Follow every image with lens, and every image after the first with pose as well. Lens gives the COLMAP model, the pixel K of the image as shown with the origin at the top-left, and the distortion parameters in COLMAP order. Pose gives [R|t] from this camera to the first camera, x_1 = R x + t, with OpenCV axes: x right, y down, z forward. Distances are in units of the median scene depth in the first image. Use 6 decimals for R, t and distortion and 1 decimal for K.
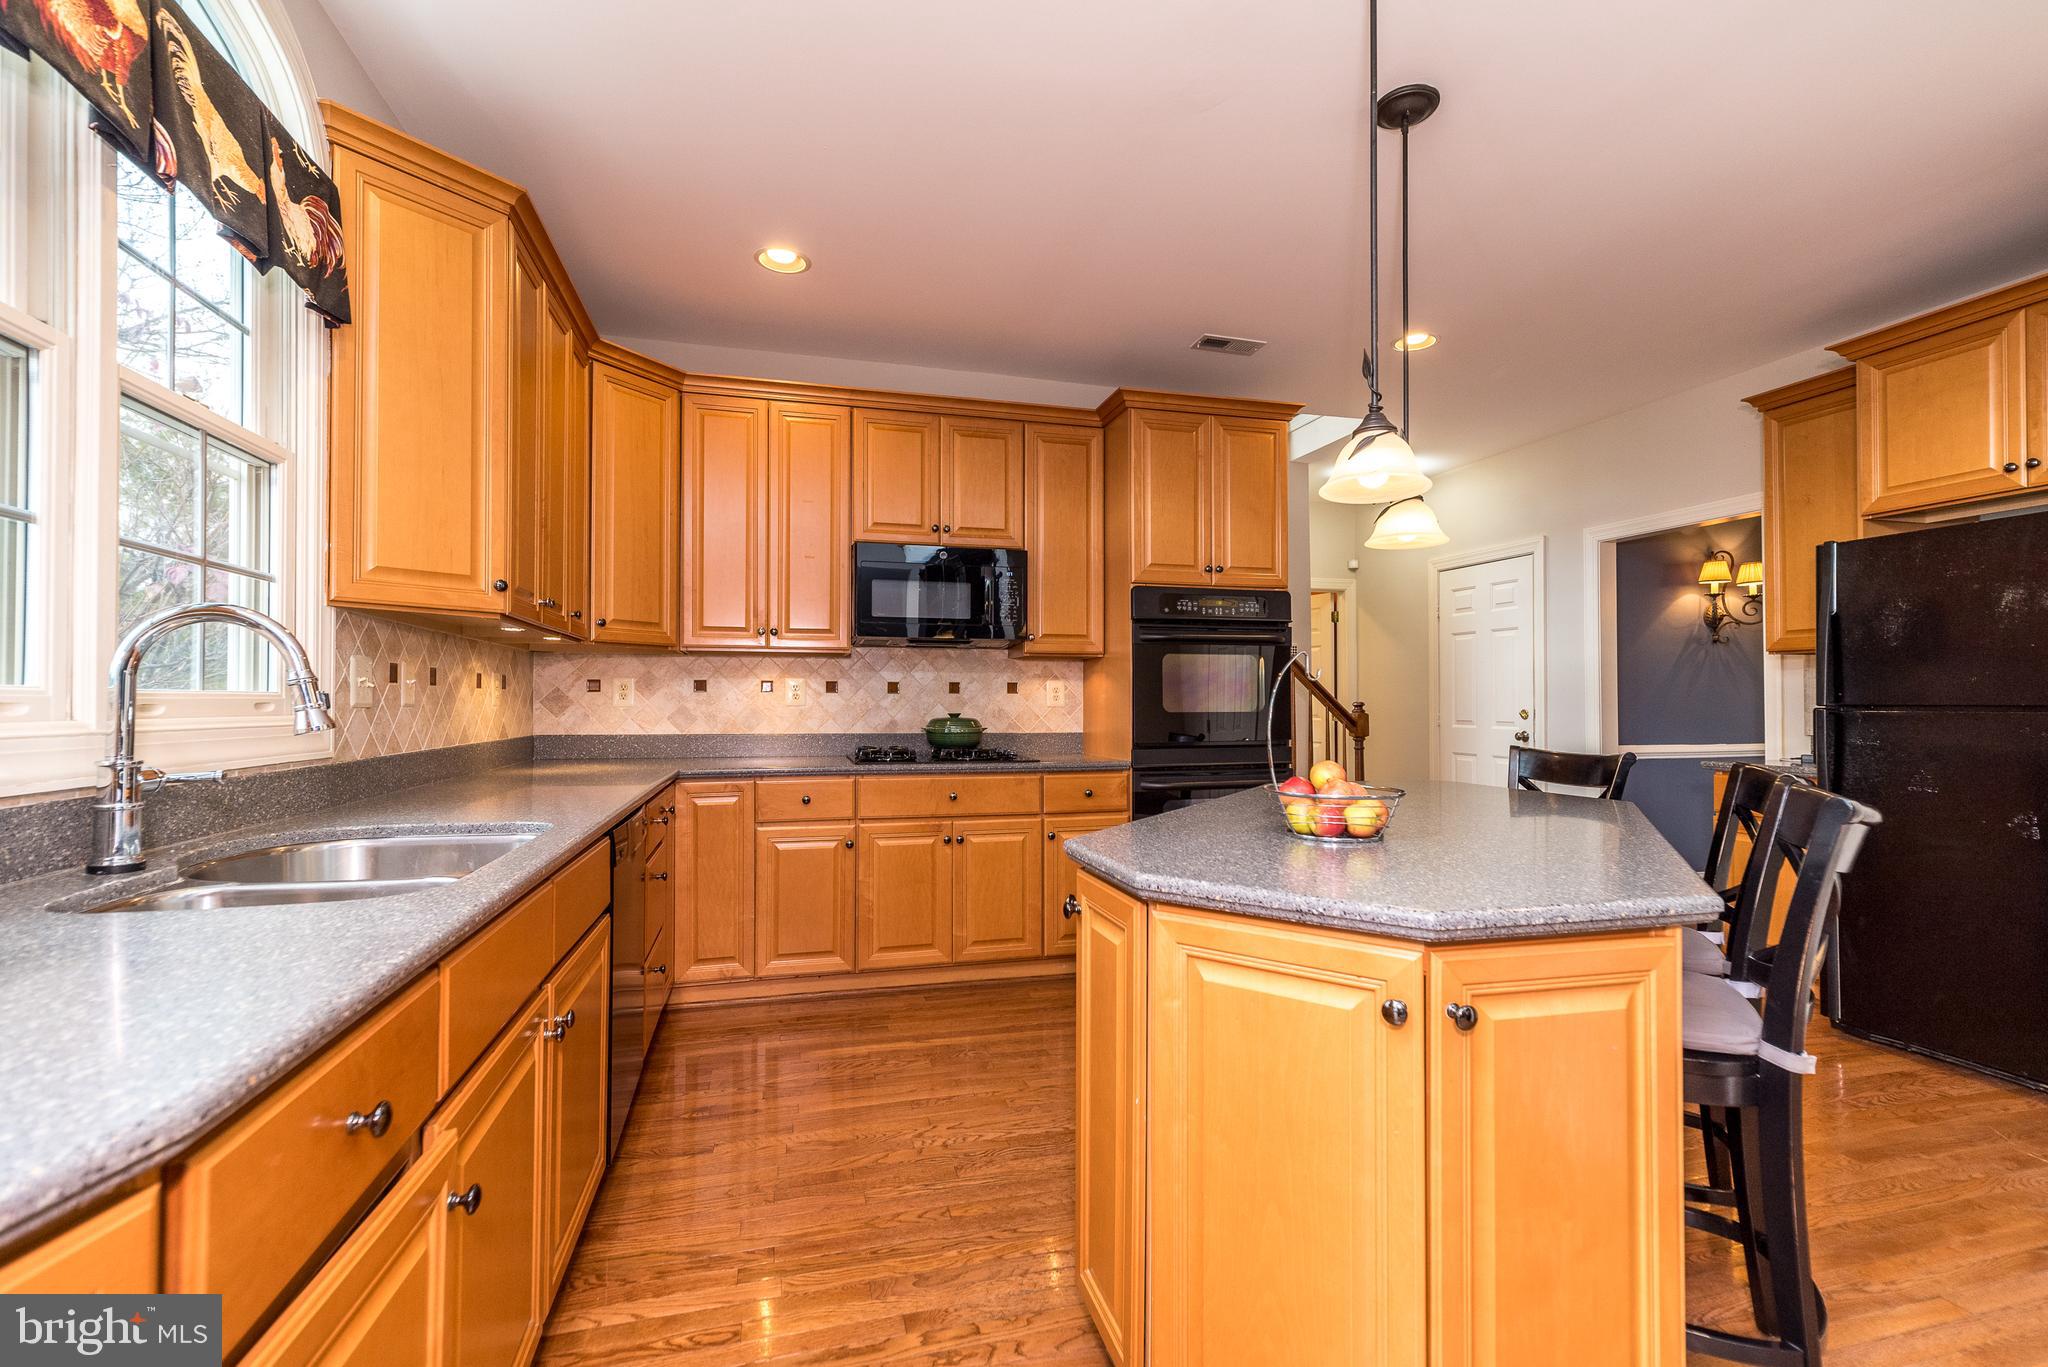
lens RADIAL K [[896.9, 0, 1018.1], [0, 896.9, 686.9], [0, 0, 1]] dist [0.001593, 0.001002]
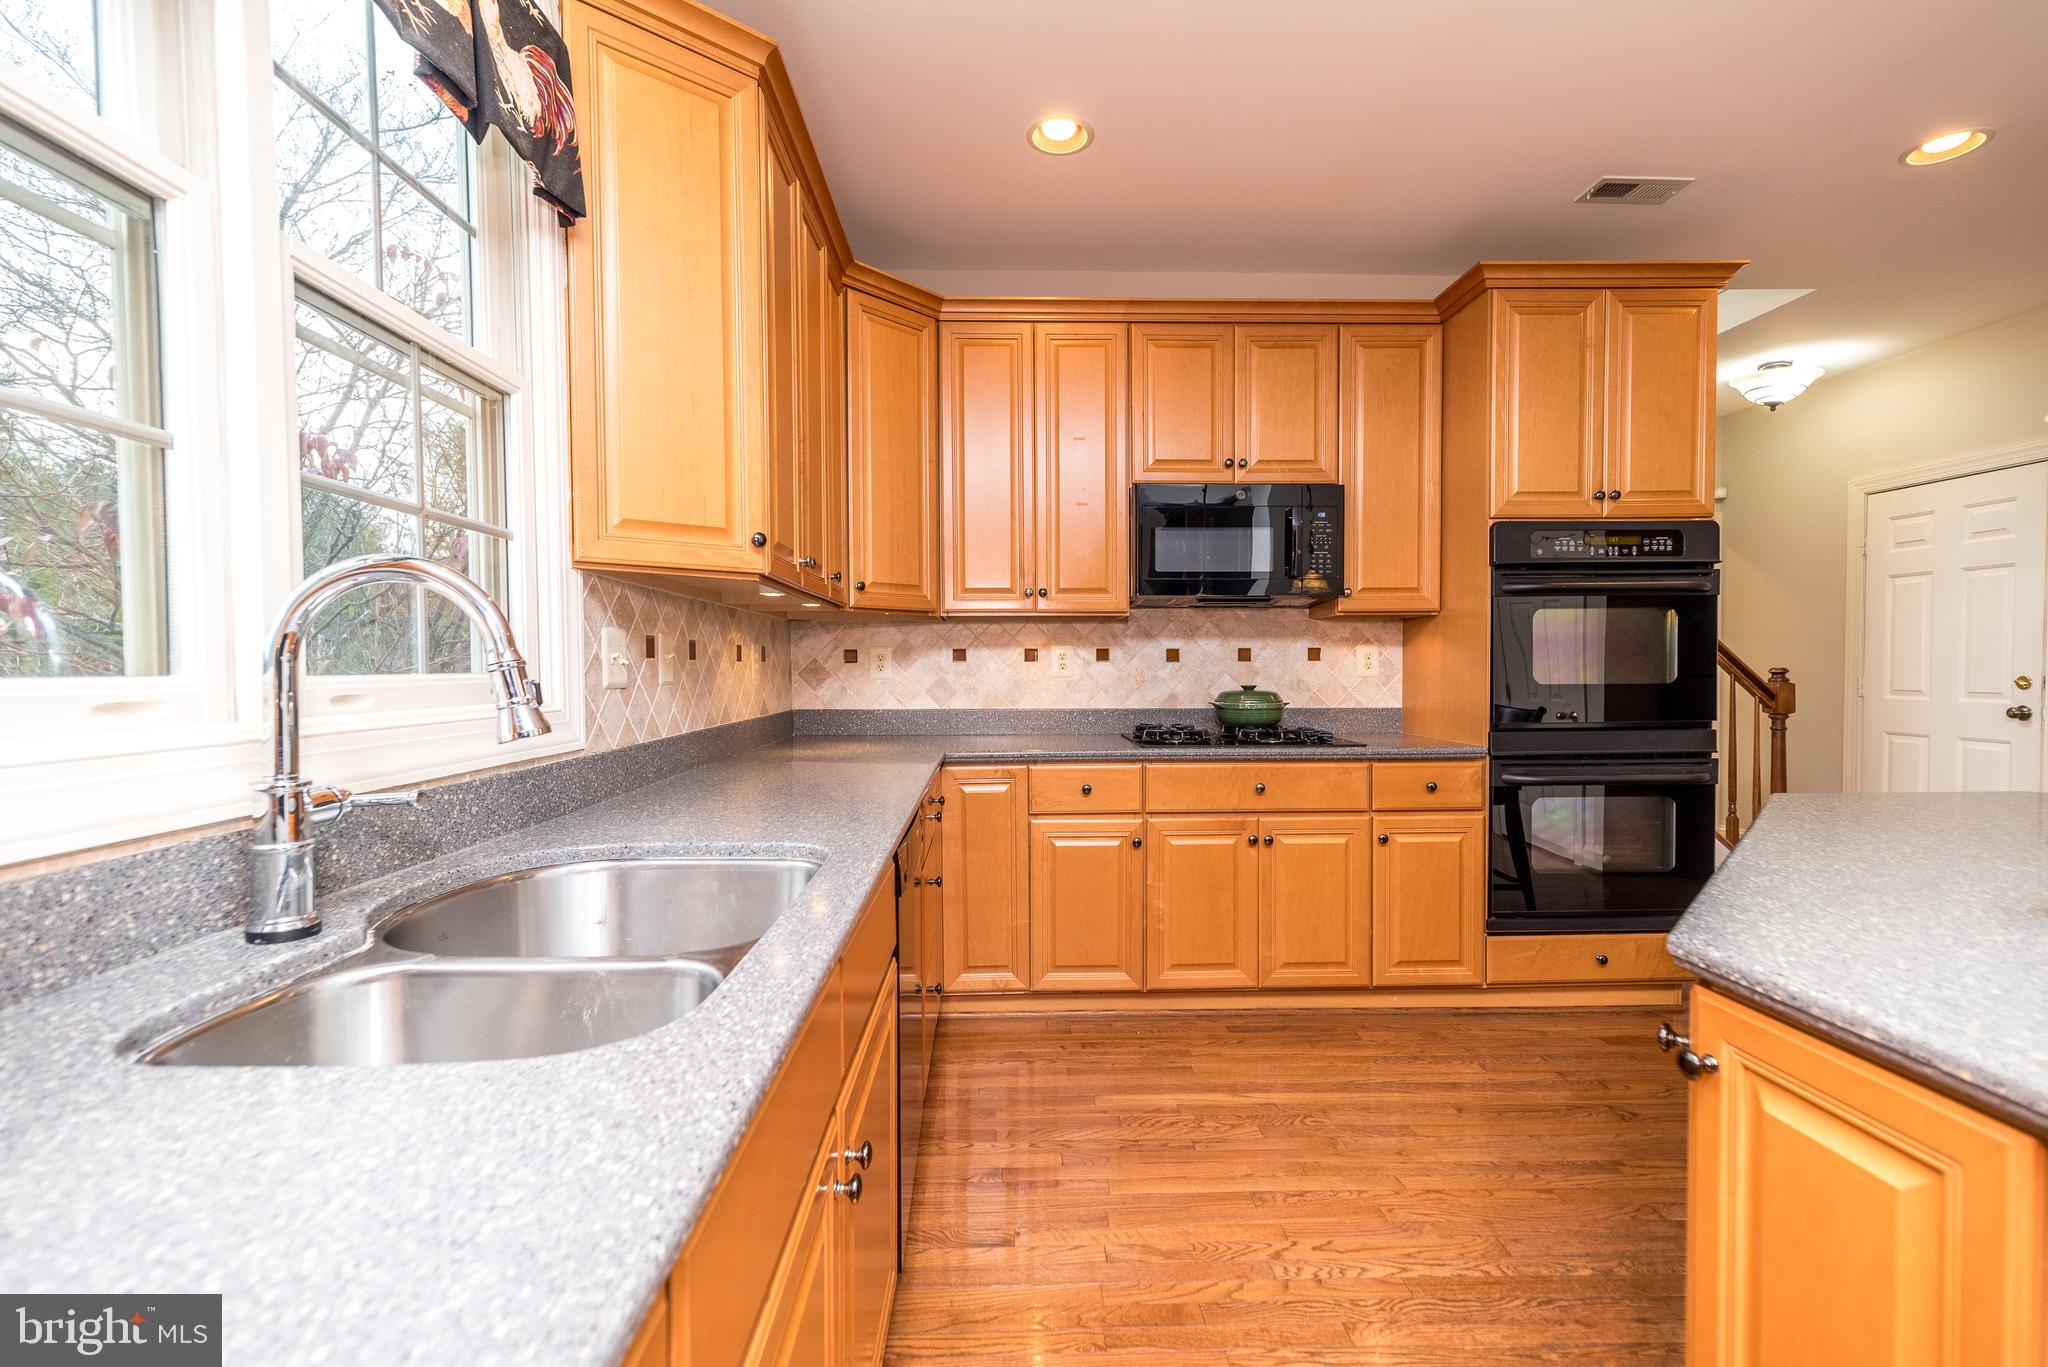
lens RADIAL K [[896.9, 0, 1019.7], [0, 896.9, 685.9], [0, 0, 1]] dist [0.001593, 0.001002]
pose [[0.971345, -0.000590, -0.237673, -0.093254], [0.009941, 0.999223, 0.038146, -0.004937], [0.237466, -0.039415, 0.970596, 0.158548]]
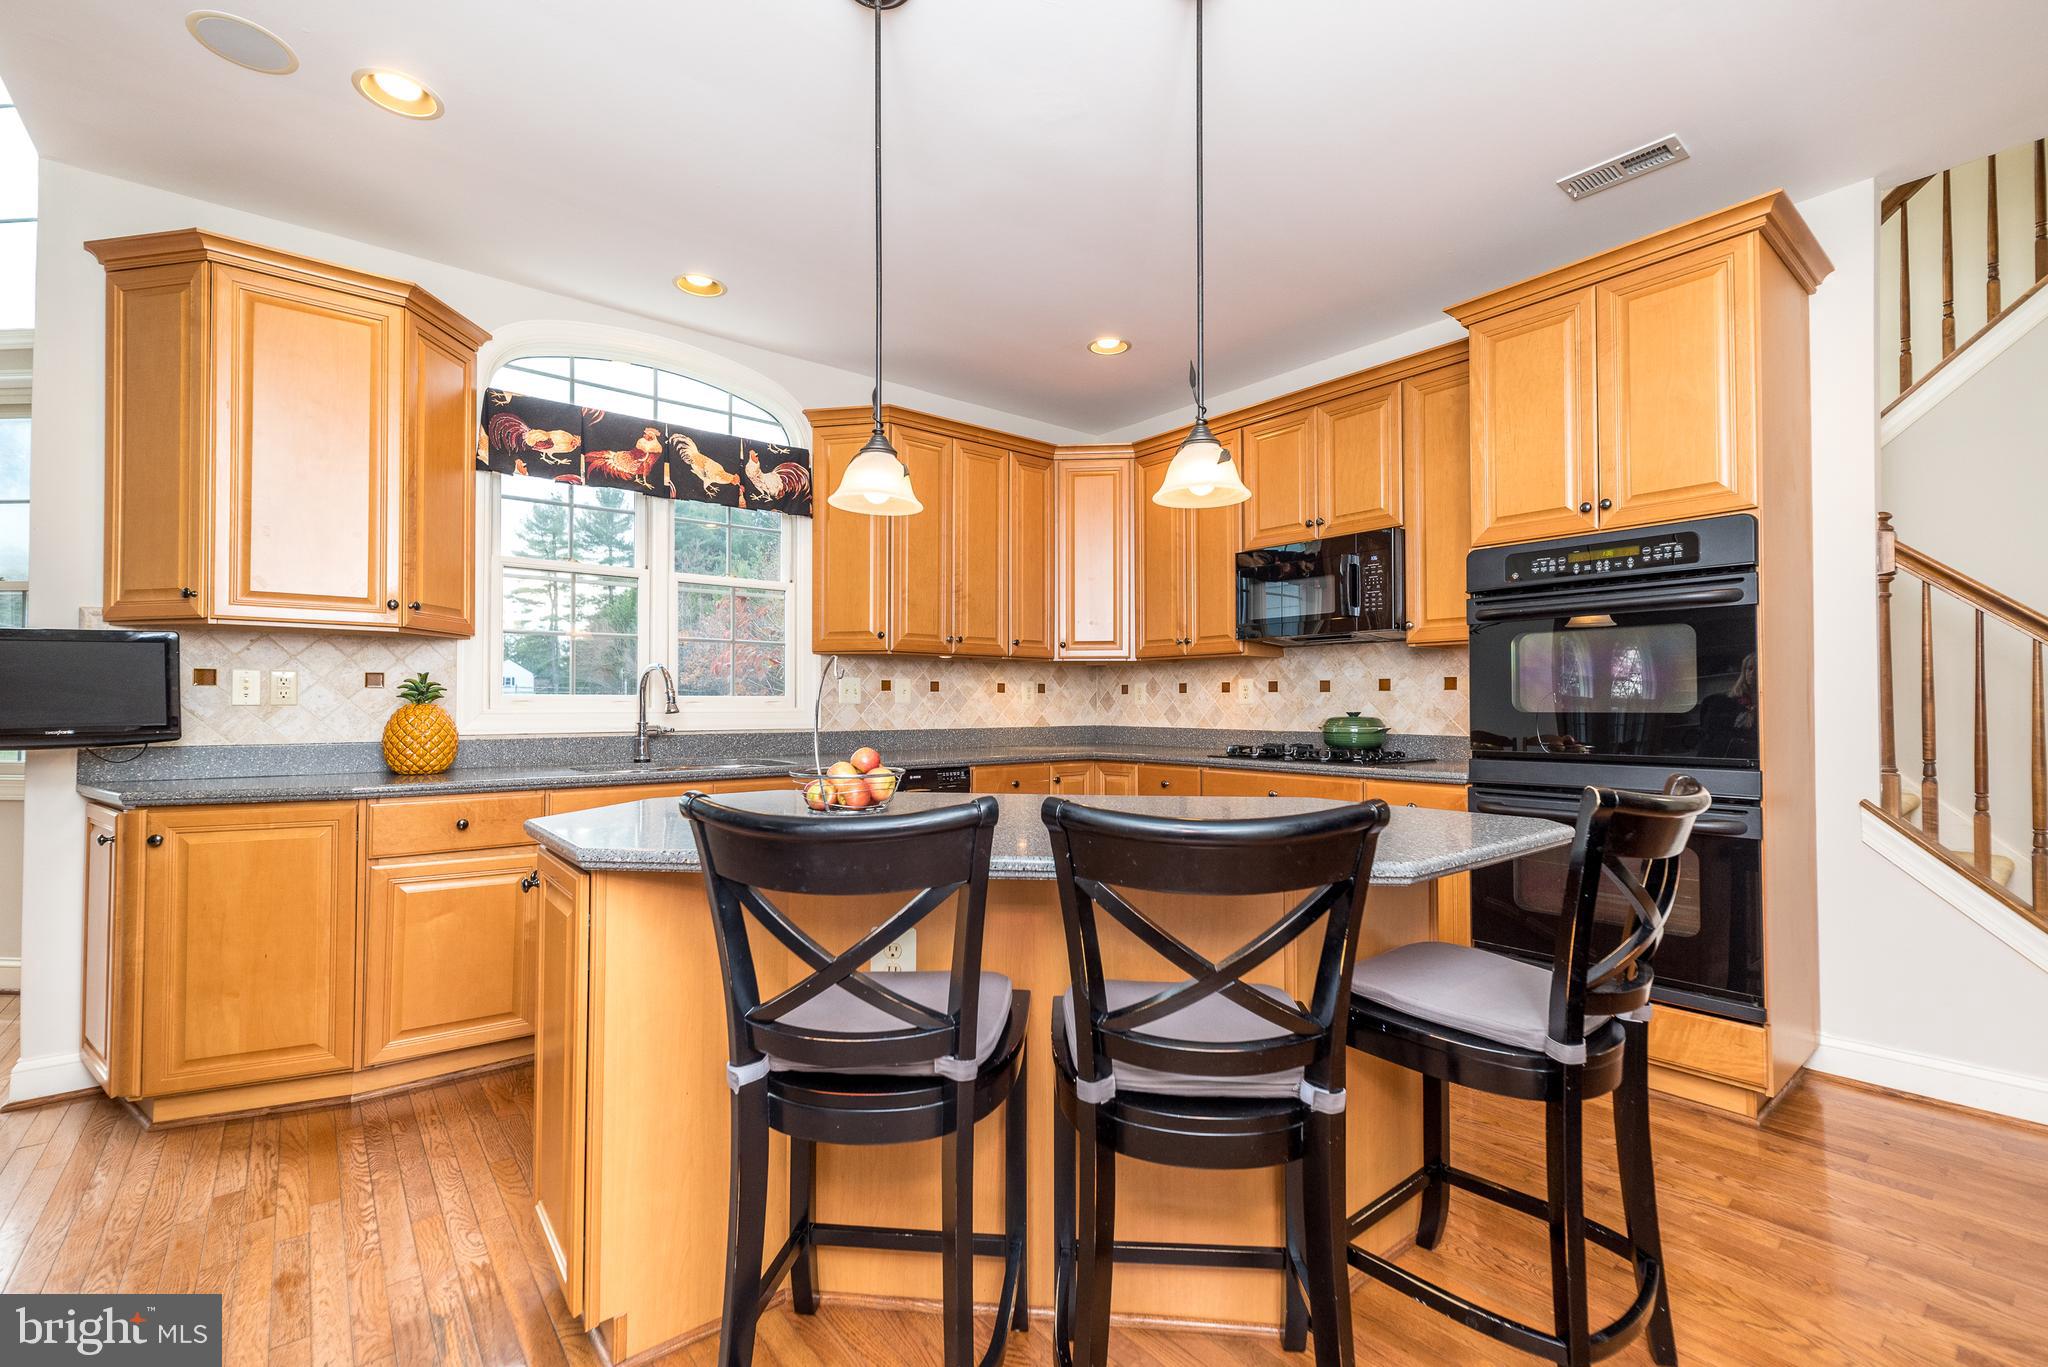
lens RADIAL K [[896.9, 0, 1039.4], [0, 896.9, 684.4], [0, 0, 1]] dist [0.001593, 0.001002]
pose [[0.414446, -0.022538, -0.909795, 0.758430], [0.014529, 0.999730, -0.018147, 0.014581], [0.909958, -0.005697, 0.414662, 0.361472]]
